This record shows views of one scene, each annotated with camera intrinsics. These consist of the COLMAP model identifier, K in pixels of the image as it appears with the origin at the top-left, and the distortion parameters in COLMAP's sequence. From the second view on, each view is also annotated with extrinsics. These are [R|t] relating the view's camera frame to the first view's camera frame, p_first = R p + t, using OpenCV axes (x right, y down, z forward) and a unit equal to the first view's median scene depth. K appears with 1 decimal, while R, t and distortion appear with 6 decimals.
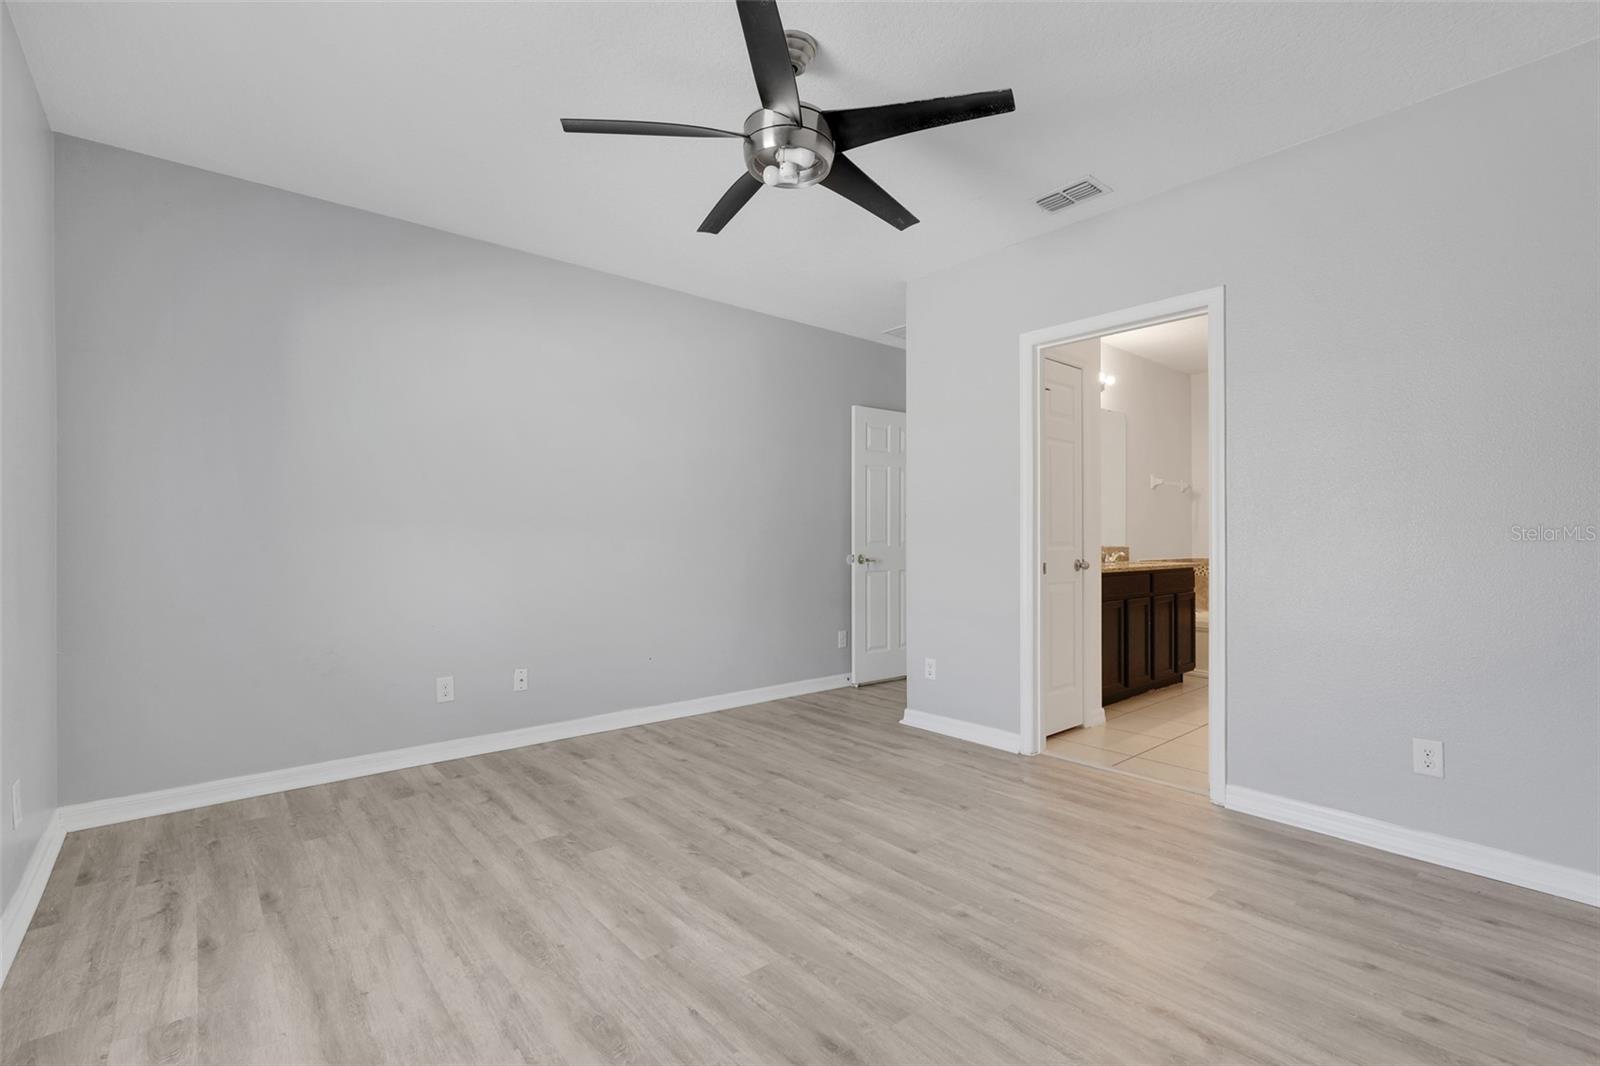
lens RADIAL K [[712.3, 0, 799.5], [0, 712.3, 535.2], [0, 0, 1]] dist [-0.000310, 0.001007]
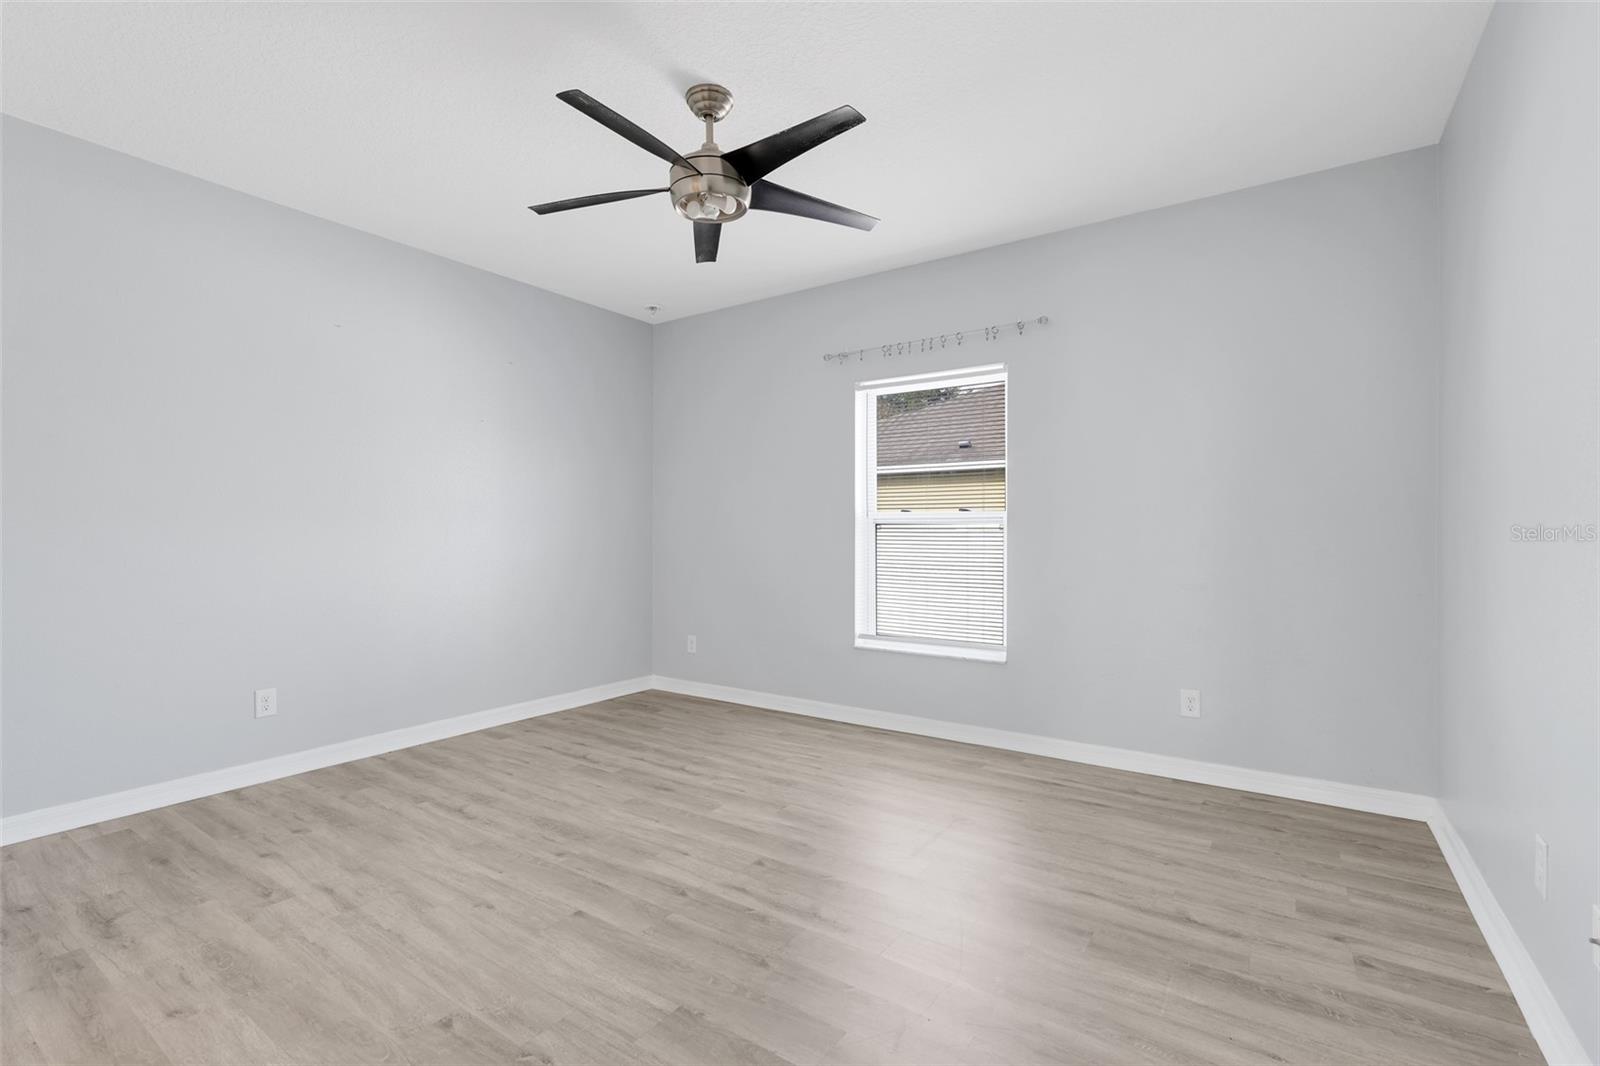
lens RADIAL K [[712.3, 0, 800.1], [0, 712.3, 534.7], [0, 0, 1]] dist [-0.000310, 0.001007]
pose [[-0.965161, -0.000280, -0.261656, 0.143392], [0.001303, 0.999982, -0.005877, 0.006074], [0.261653, -0.006013, -0.965143, 2.094675]]
